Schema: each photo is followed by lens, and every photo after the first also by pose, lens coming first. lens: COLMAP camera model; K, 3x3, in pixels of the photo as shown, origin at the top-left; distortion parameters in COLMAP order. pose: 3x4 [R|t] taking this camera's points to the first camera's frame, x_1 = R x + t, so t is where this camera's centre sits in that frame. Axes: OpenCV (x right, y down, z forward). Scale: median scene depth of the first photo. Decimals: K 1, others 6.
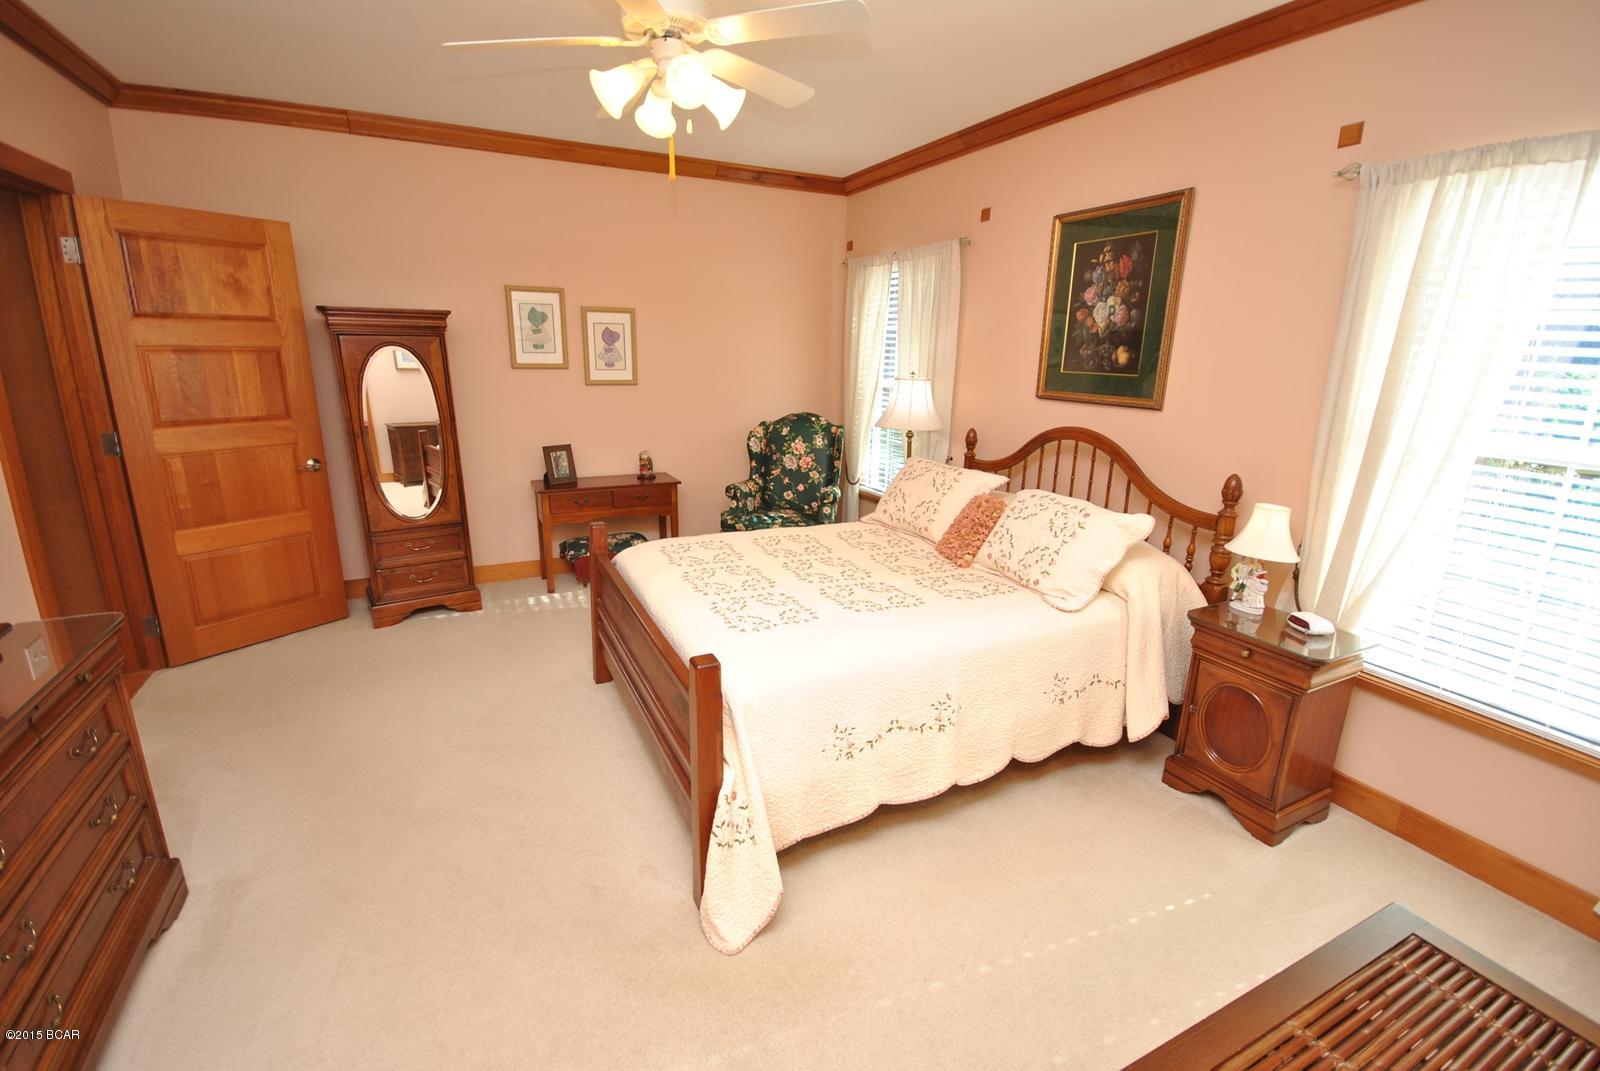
lens RADIAL K [[707.8, 0, 798.9], [0, 707.8, 533.4], [0, 0, 1]] dist [0.010981, -0.012496]
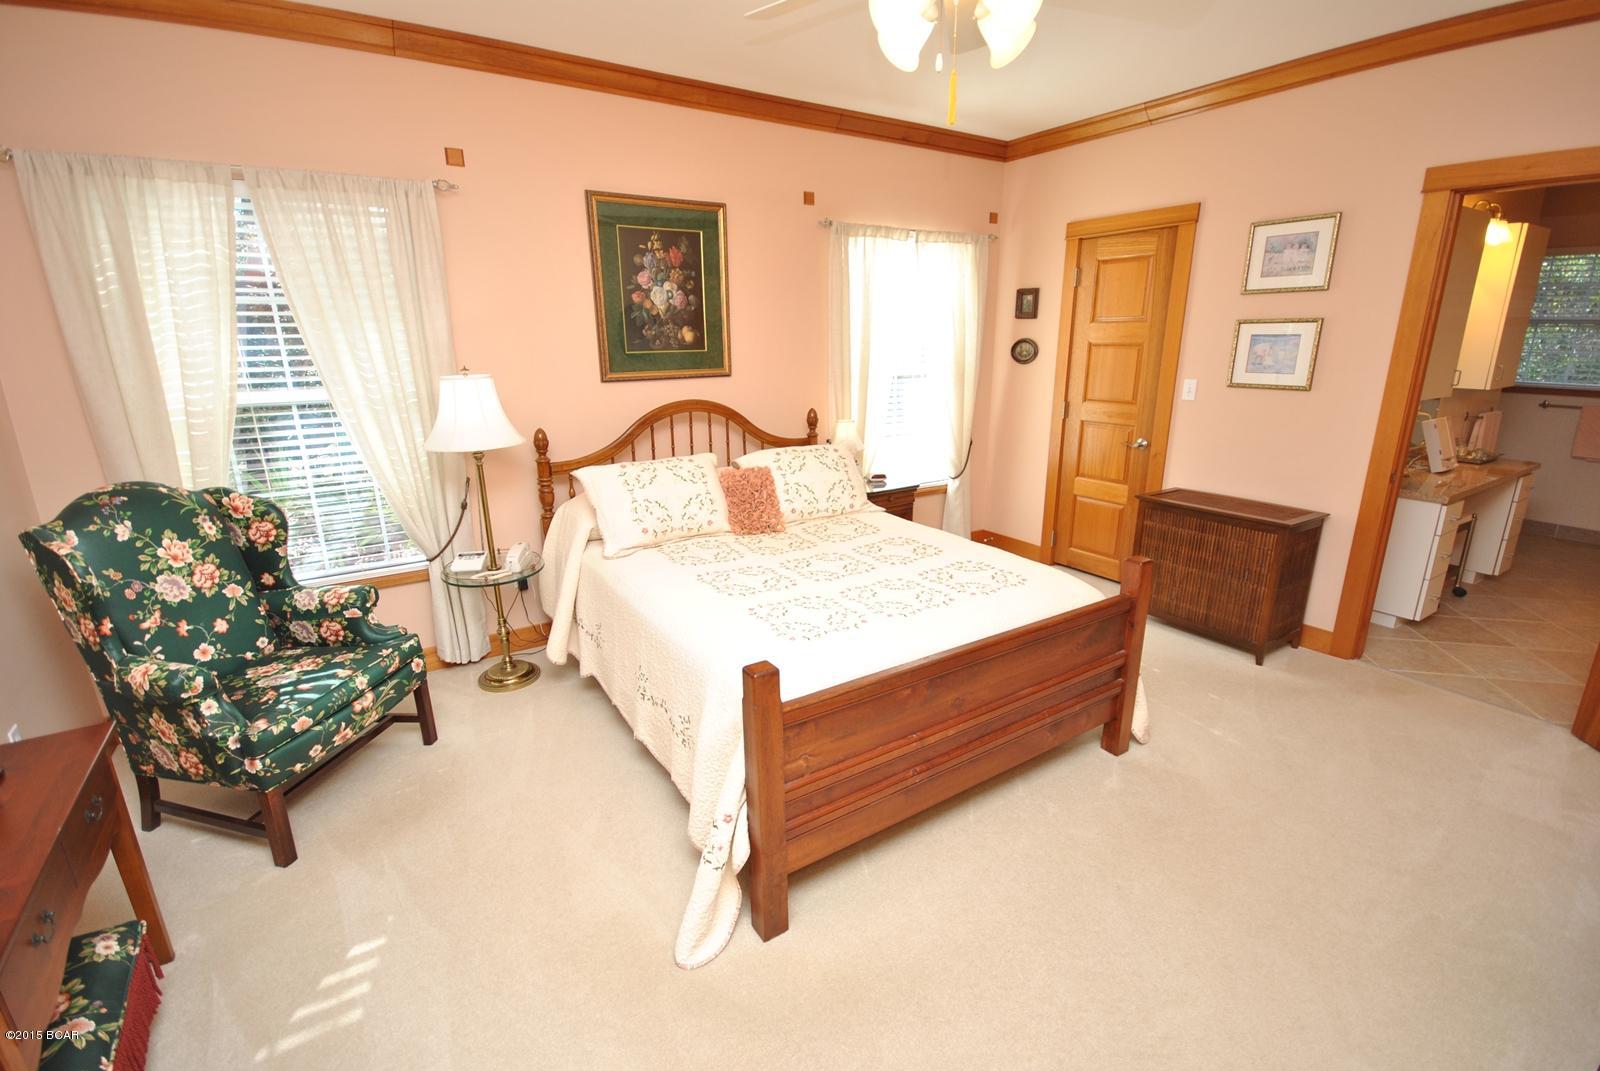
lens RADIAL K [[707.8, 0, 796.5], [0, 707.8, 533.7], [0, 0, 1]] dist [0.010981, -0.012496]
pose [[-0.119261, -0.286855, 0.950522, -0.751419], [0.262990, 0.914032, 0.308840, -0.259384], [-0.957399, 0.286810, -0.033569, 0.943232]]
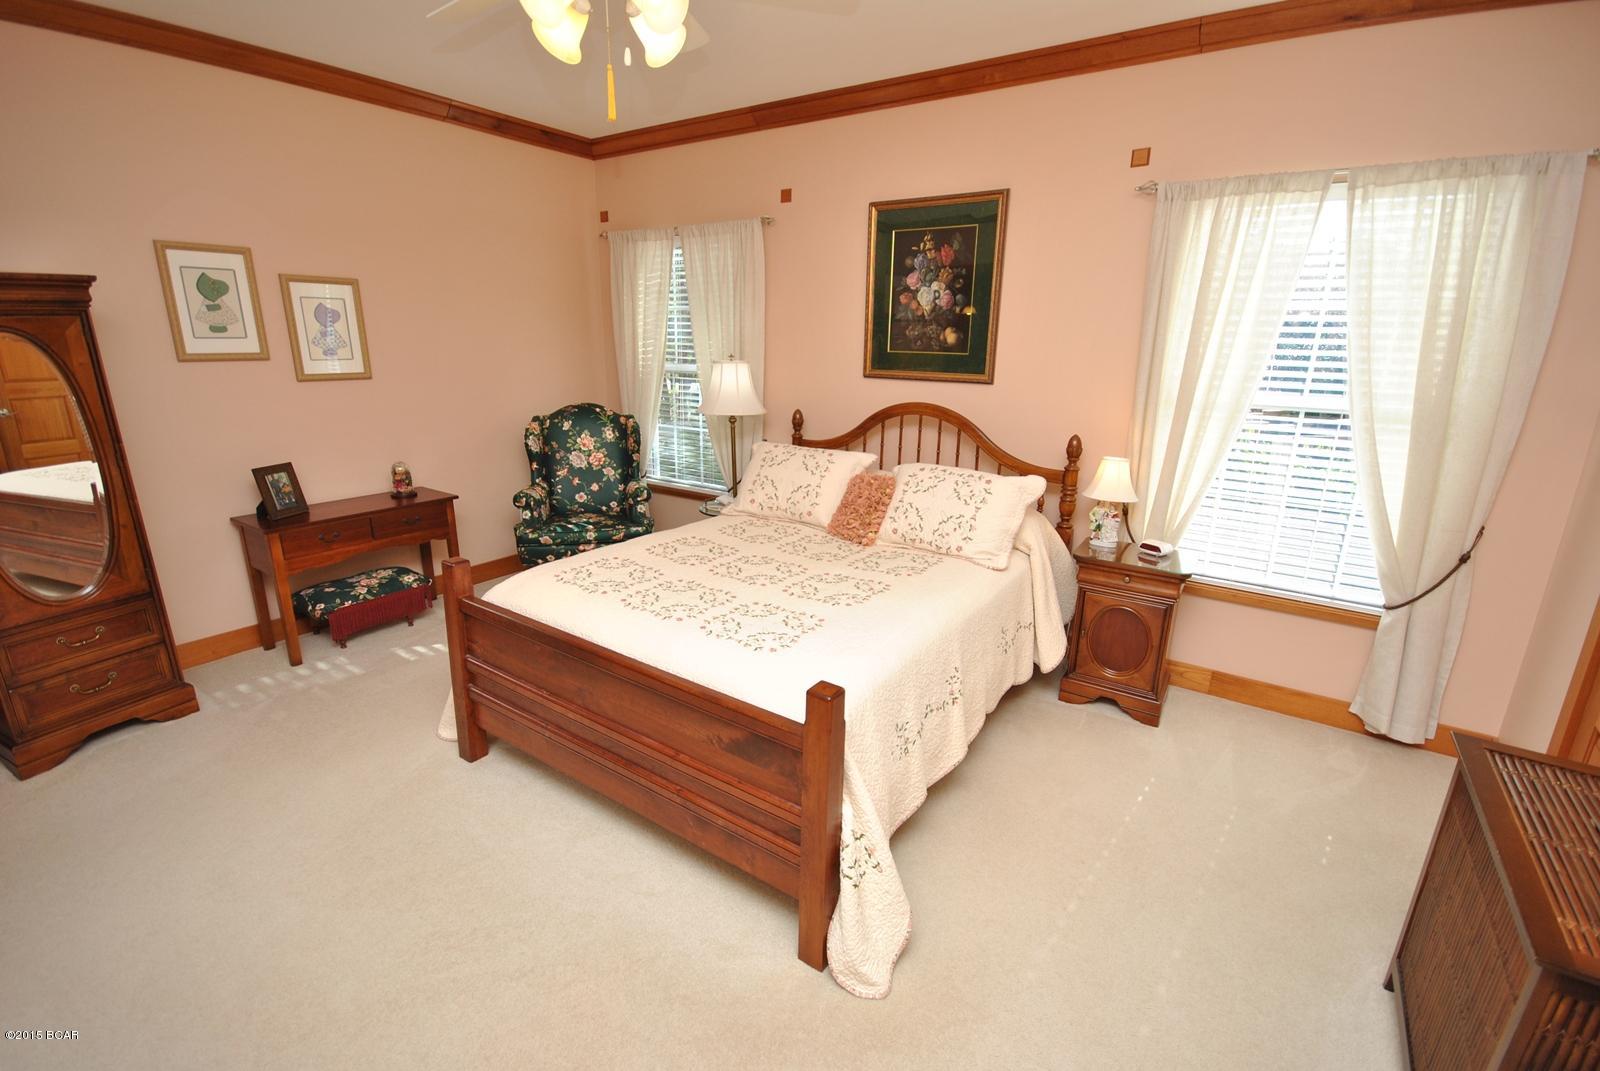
lens RADIAL K [[707.8, 0, 802.1], [0, 707.8, 533.8], [0, 0, 1]] dist [0.010981, -0.012496]
pose [[0.869347, -0.139374, 0.474142, -0.308938], [0.127716, 0.990178, 0.056893, -0.036557], [-0.477414, 0.011096, 0.878608, 0.137077]]
